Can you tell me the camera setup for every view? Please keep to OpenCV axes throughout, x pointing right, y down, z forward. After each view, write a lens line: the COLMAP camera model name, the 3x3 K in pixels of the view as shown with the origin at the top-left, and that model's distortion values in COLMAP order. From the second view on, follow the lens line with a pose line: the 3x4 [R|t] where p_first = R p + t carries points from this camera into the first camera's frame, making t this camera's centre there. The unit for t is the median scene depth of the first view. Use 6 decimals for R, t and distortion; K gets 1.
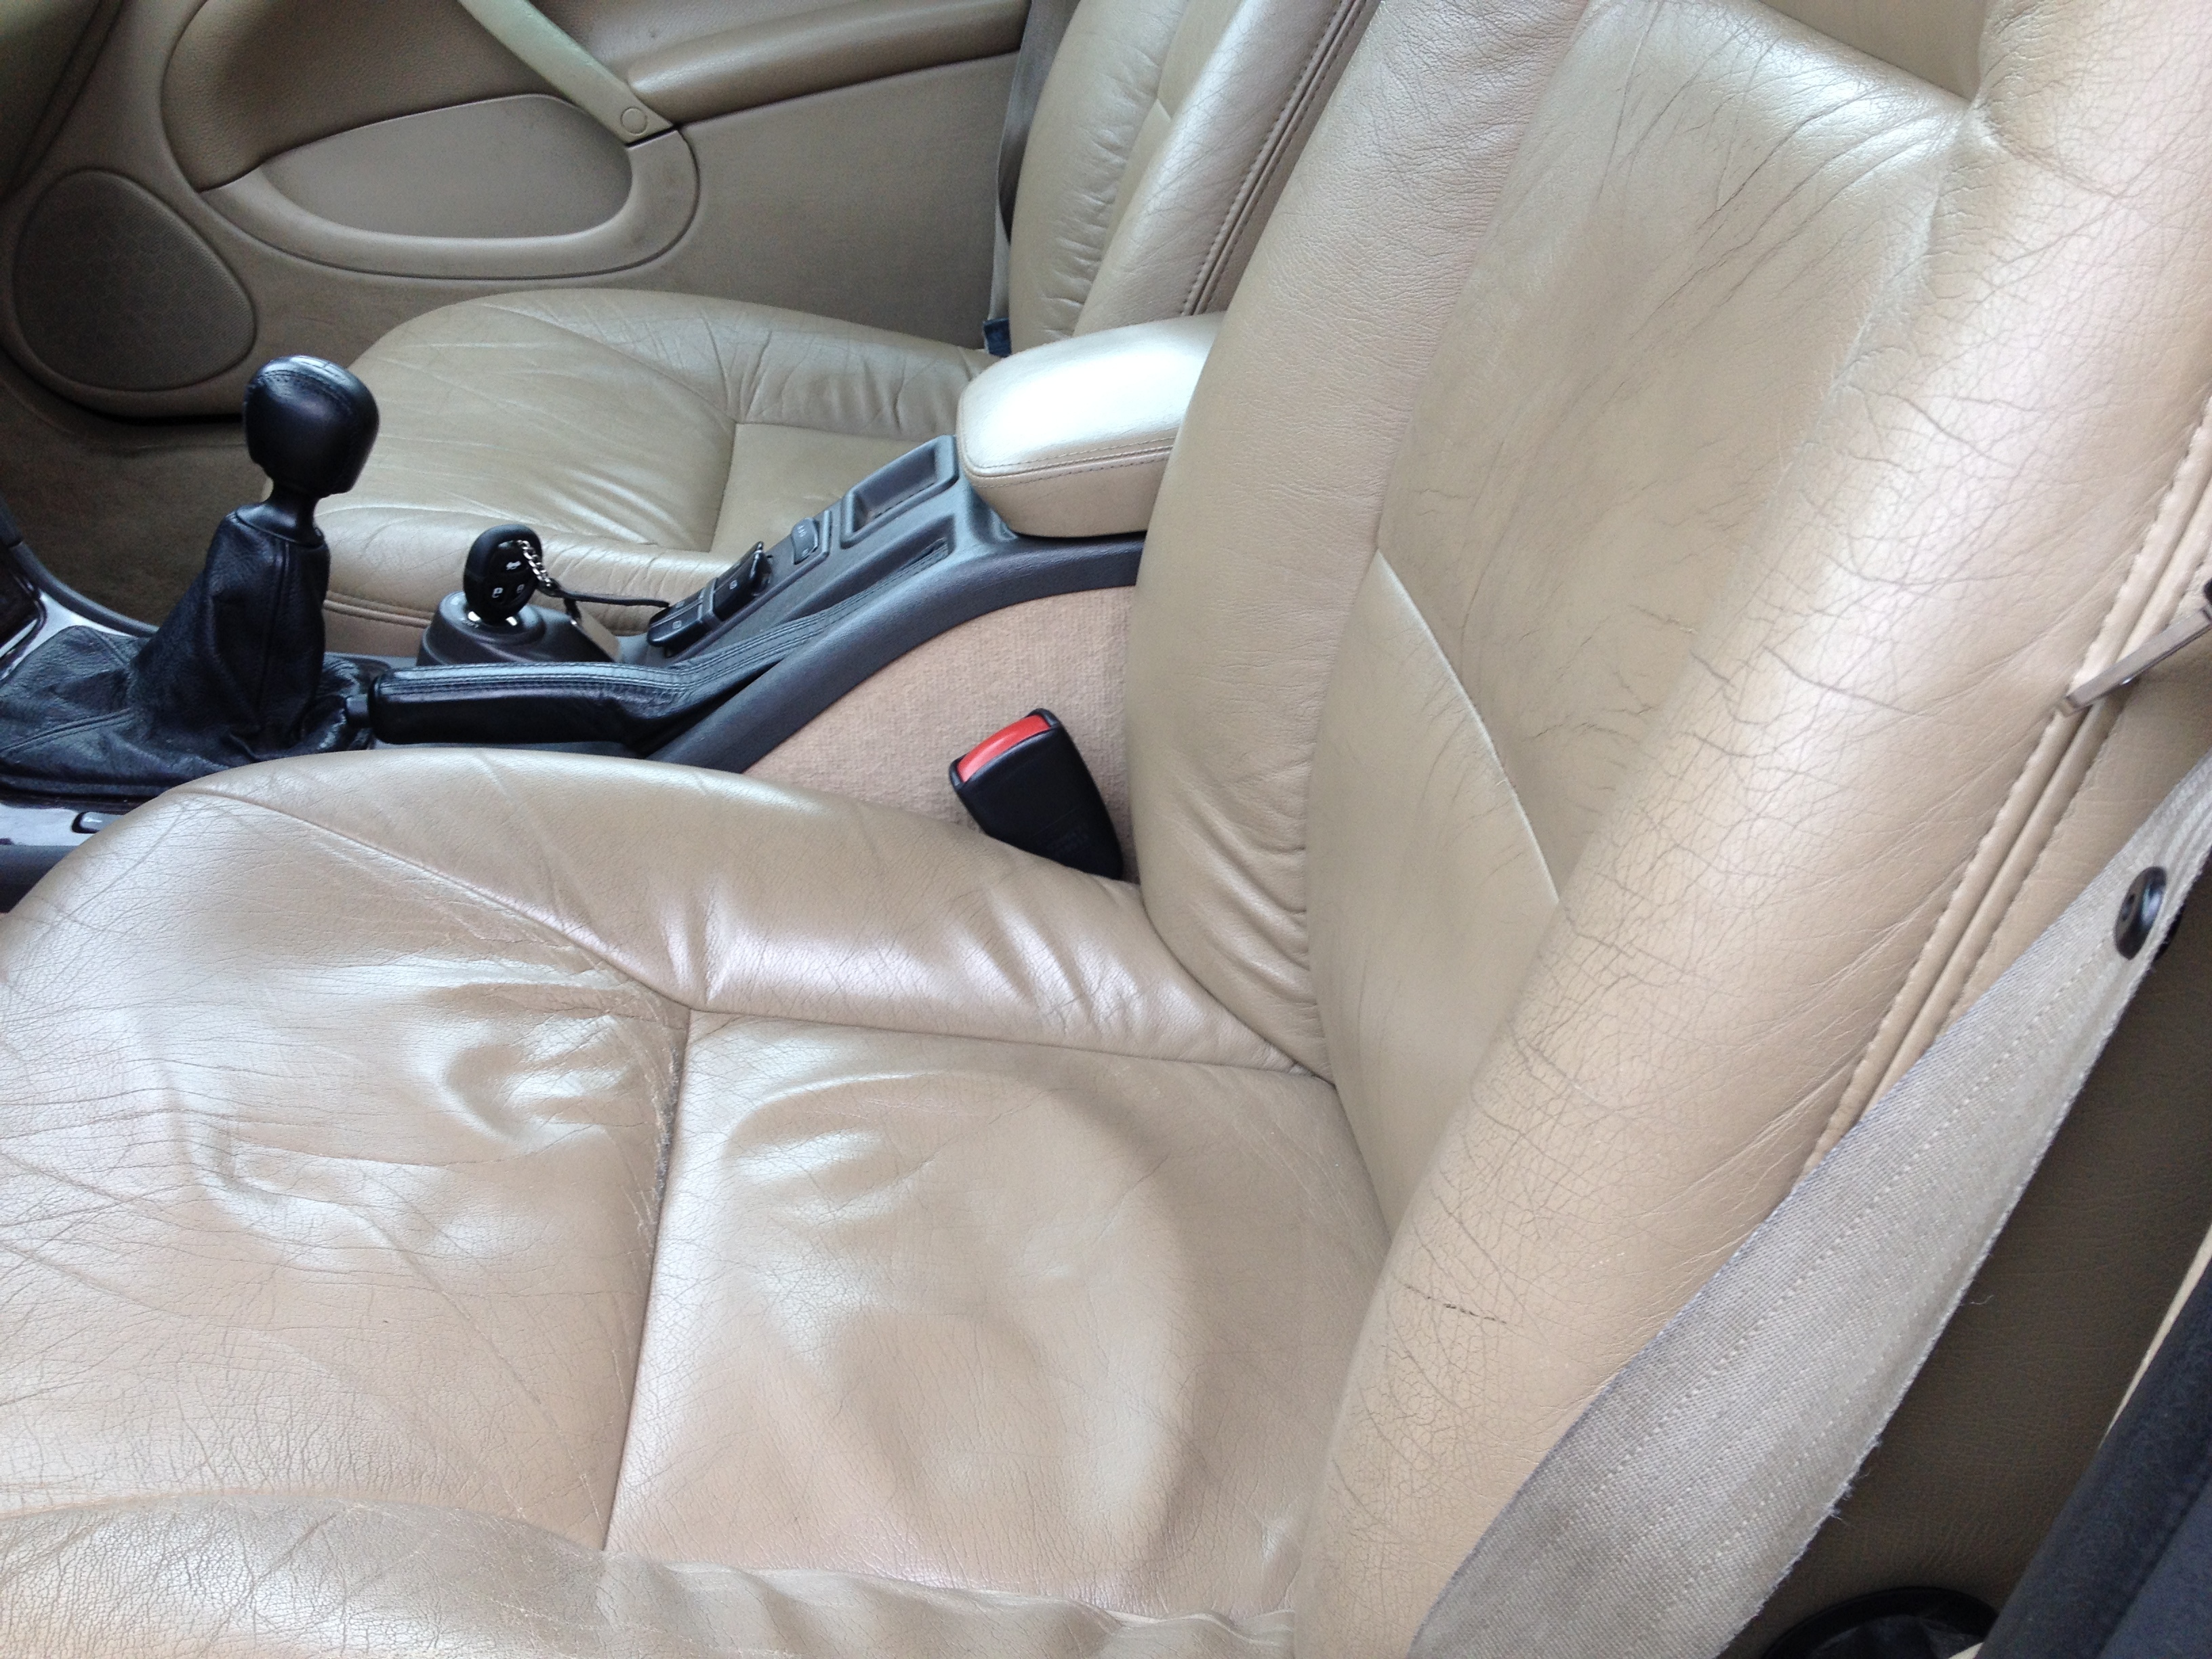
lens RADIAL K [[2042.4, 0, 1106.2], [0, 2042.4, 816.0], [0, 0, 1]] dist [0.093859, 0.000000]
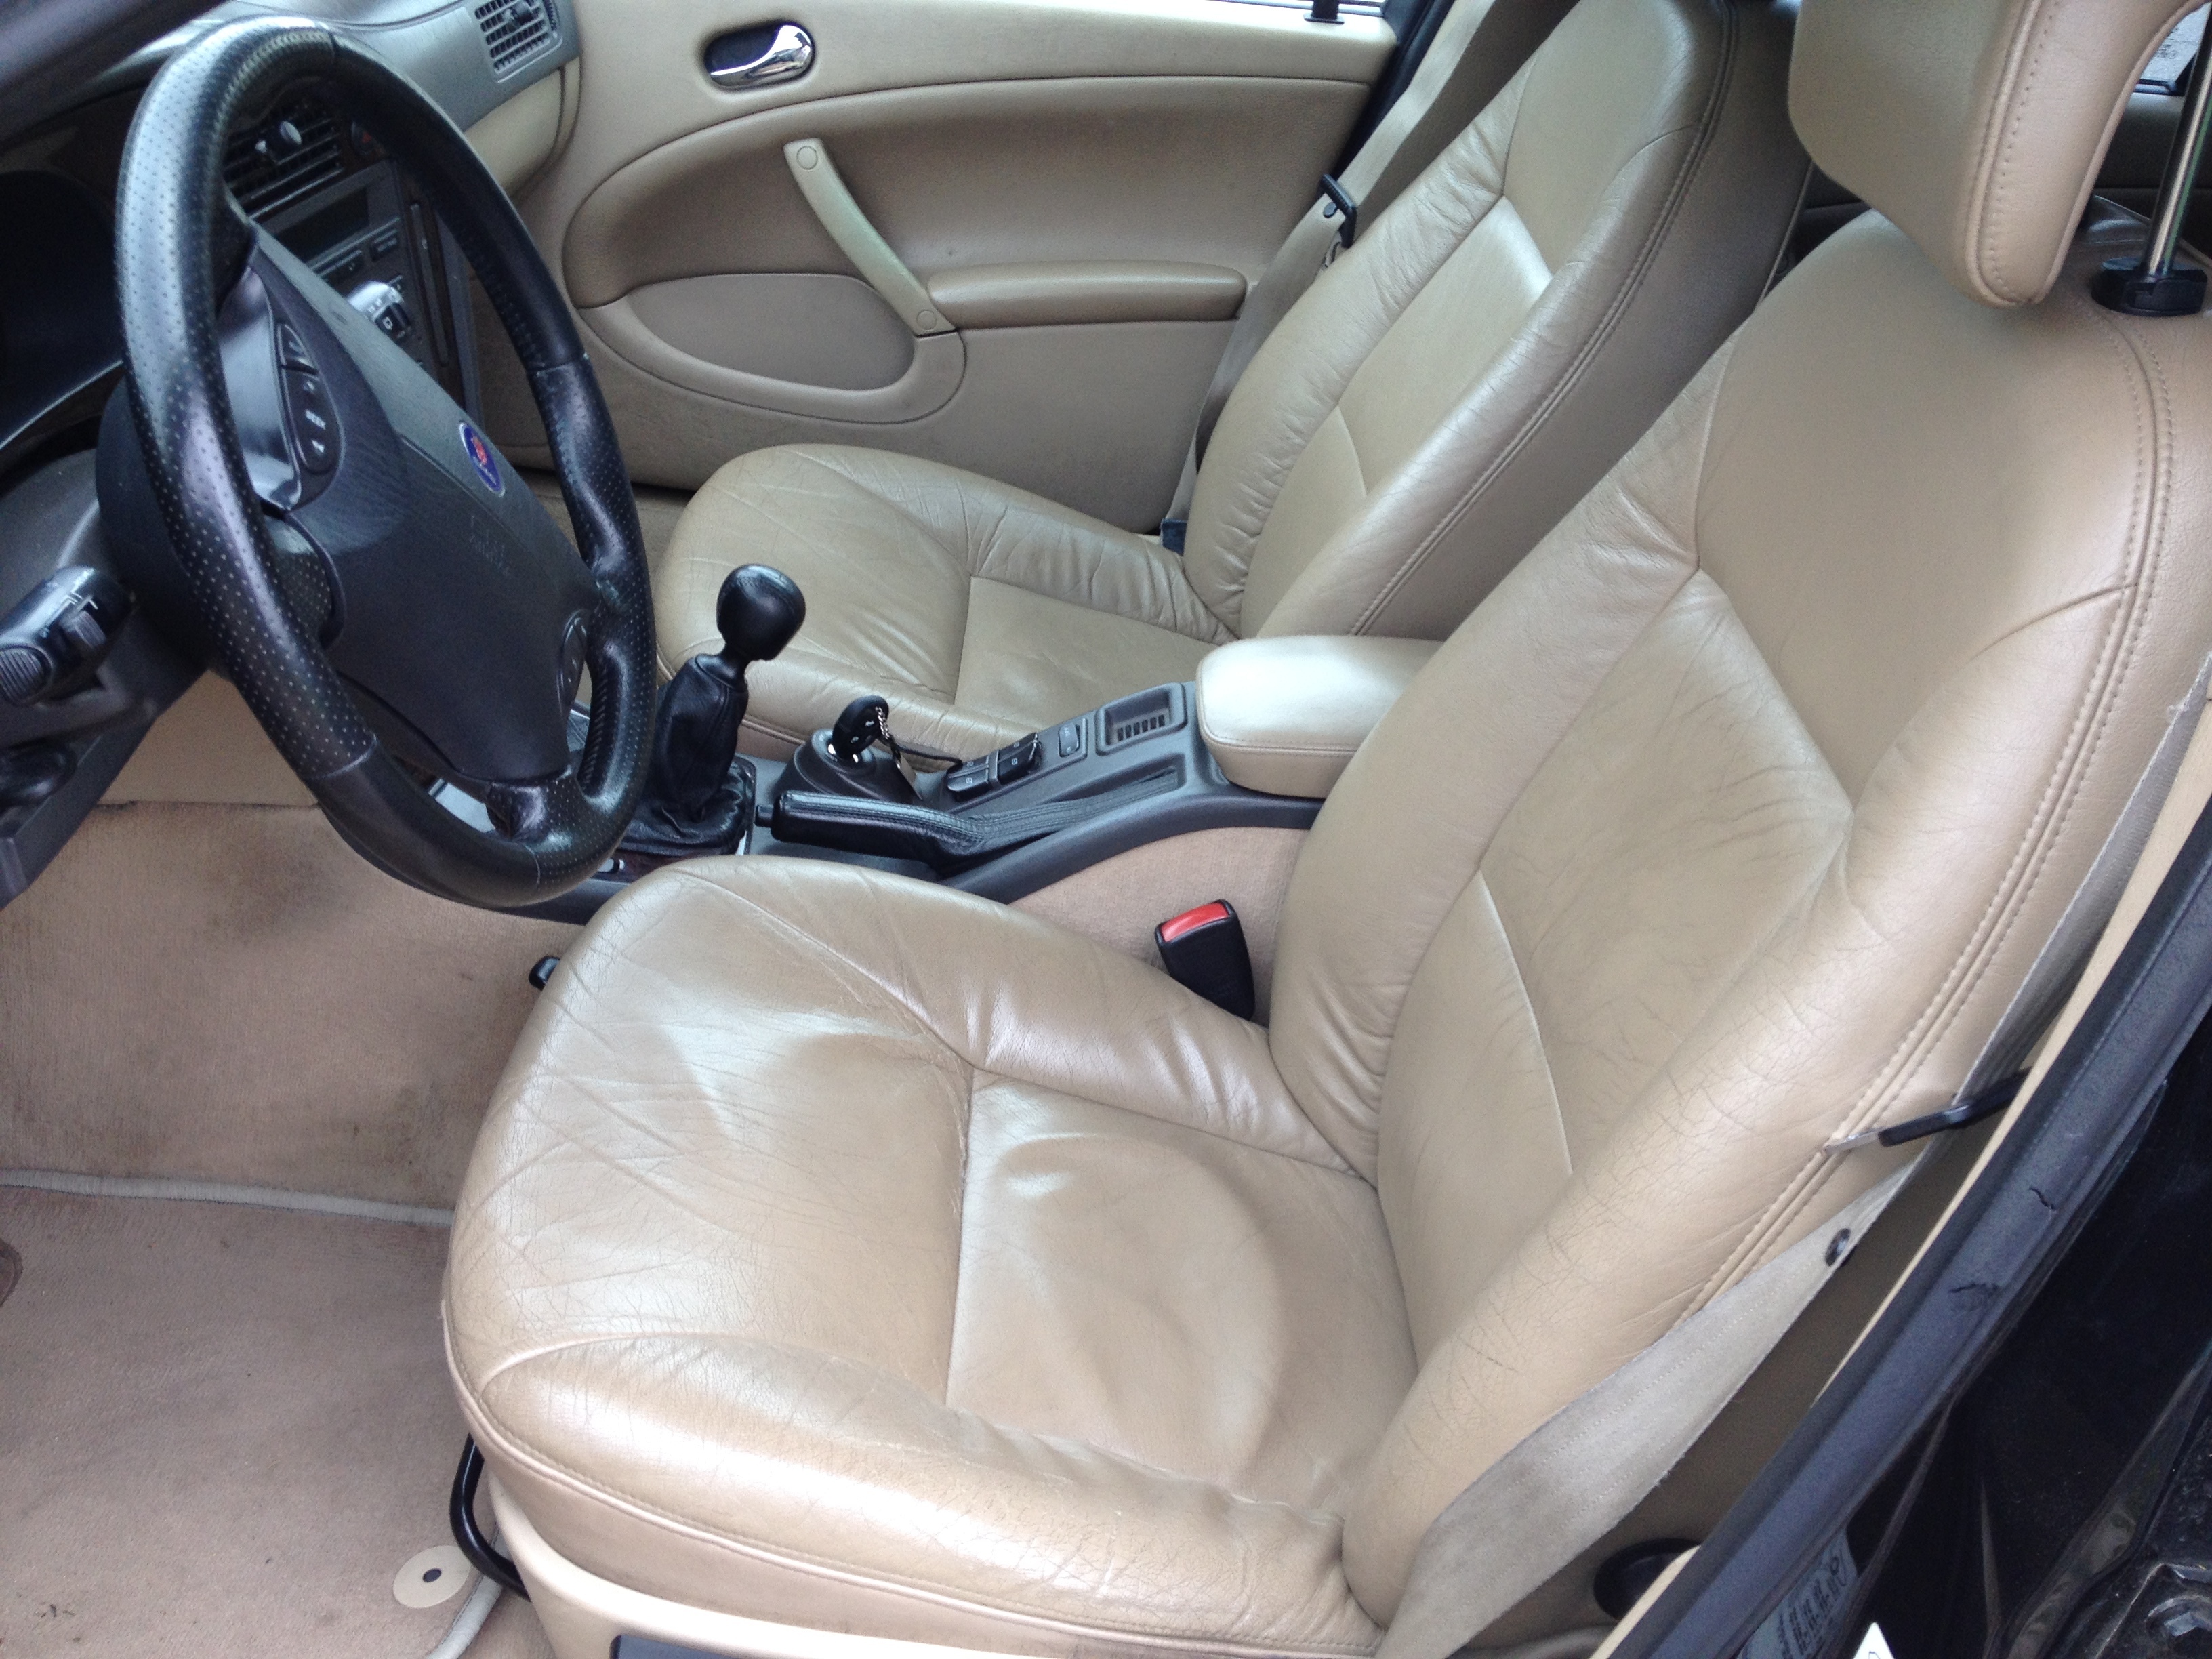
lens RADIAL K [[2042.4, 0, 1110.2], [0, 2042.4, 824.3], [0, 0, 1]] dist [0.093859, 0.000000]
pose [[0.983074, 0.180096, 0.033645, -0.178992], [-0.180688, 0.983419, 0.015459, -0.119408], [-0.030303, -0.021277, 0.999314, -0.493691]]
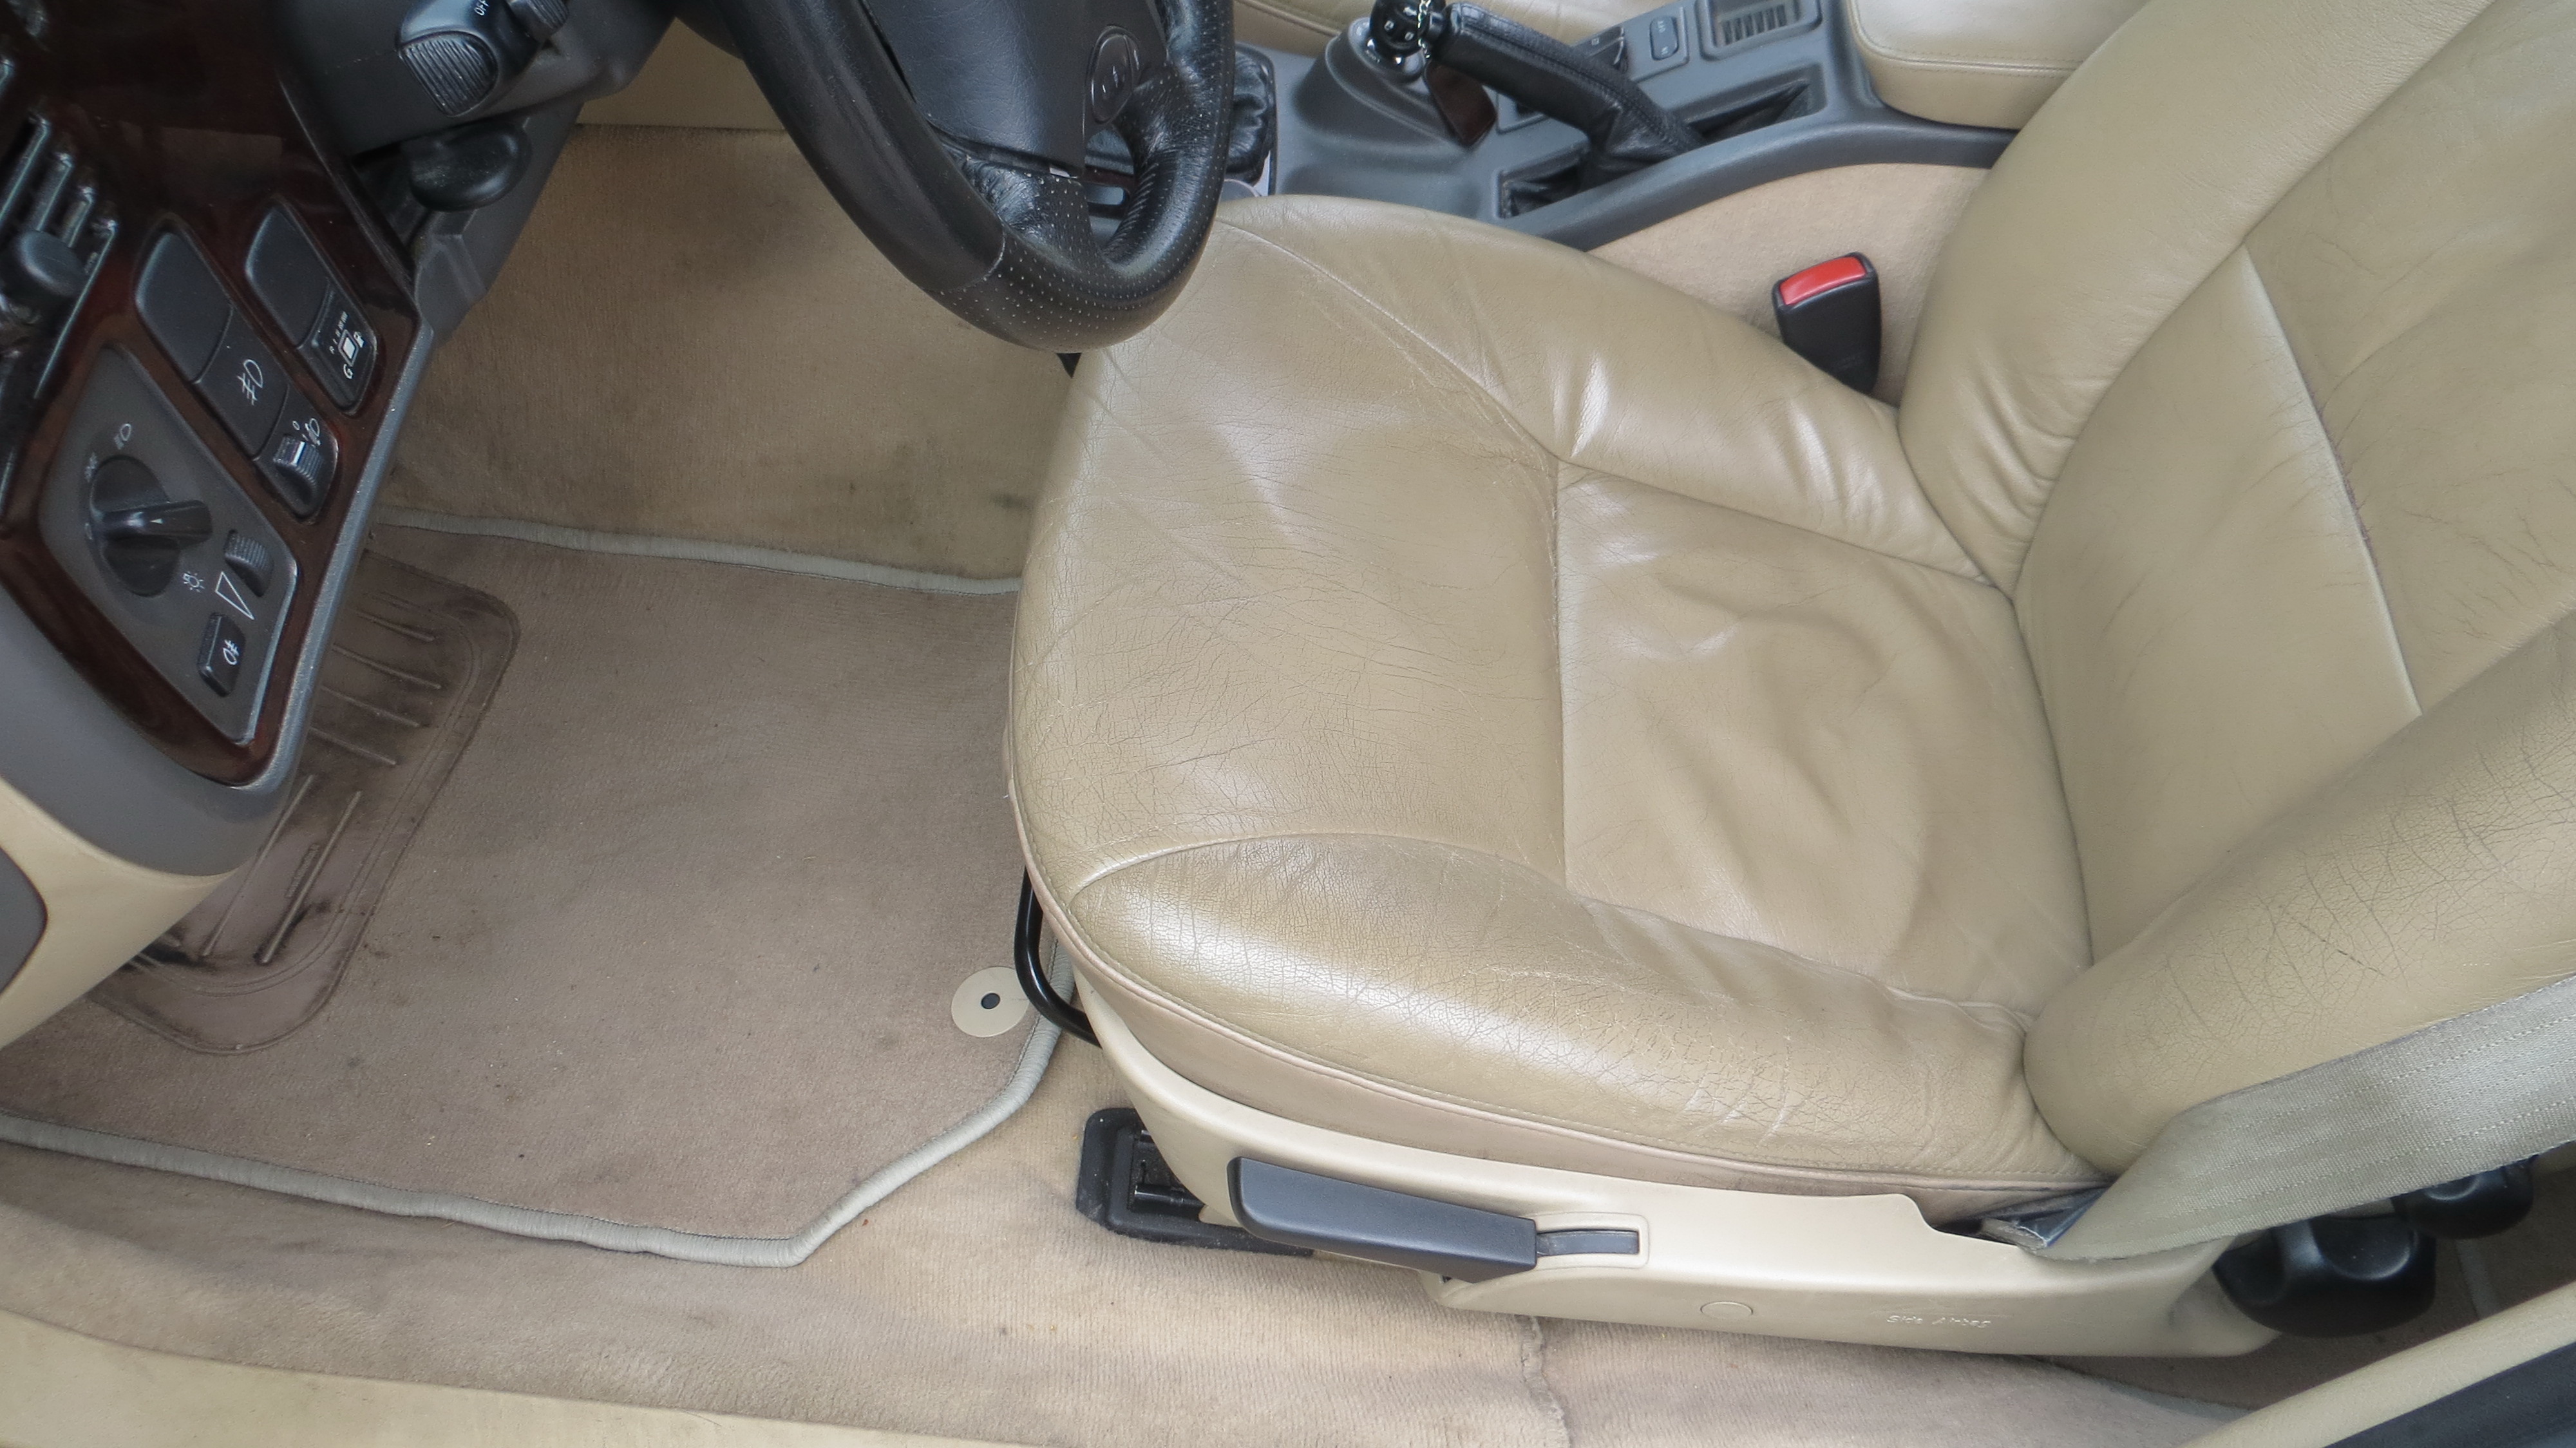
lens RADIAL K [[1926.7, 0, 1318.4], [0, 1926.7, 684.3], [0, 0, 1]] dist [-0.012828, -0.006161]
pose [[0.981375, 0.189535, 0.031310, -0.347116], [-0.188502, 0.918684, 0.347111, -0.159317], [0.037026, -0.346548, 0.937301, -0.174918]]
